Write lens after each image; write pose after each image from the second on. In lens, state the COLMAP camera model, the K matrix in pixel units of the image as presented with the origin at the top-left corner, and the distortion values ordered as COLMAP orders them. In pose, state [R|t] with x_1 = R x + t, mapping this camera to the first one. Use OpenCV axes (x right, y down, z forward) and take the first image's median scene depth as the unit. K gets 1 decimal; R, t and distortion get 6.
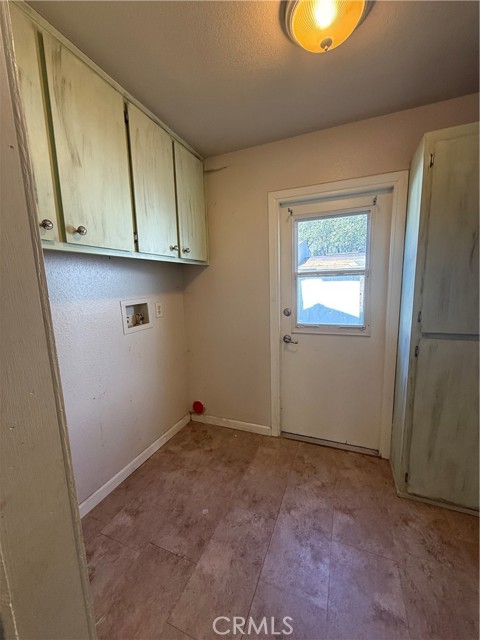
lens RADIAL K [[254.2, 0, 239.8], [0, 254.2, 320.0], [0, 0, 1]] dist [0.001973, -0.000138]
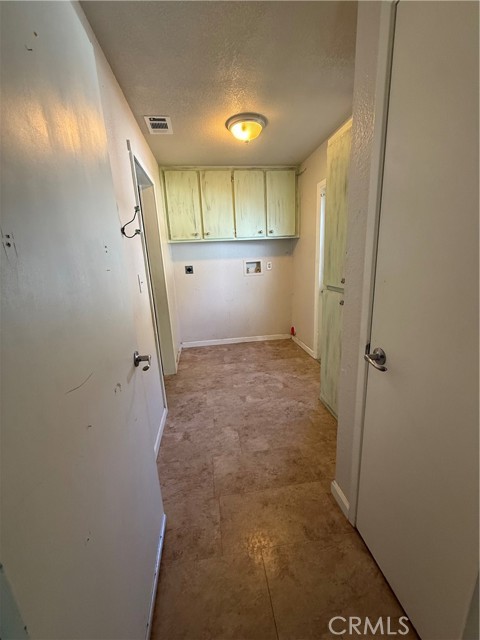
lens RADIAL K [[254.2, 0, 239.6], [0, 254.2, 319.9], [0, 0, 1]] dist [0.001973, -0.000138]
pose [[0.497779, 0.209737, -0.841562, 1.455900], [-0.094438, 0.977658, 0.187796, 0.021371], [0.862147, -0.014005, 0.506465, -0.116215]]
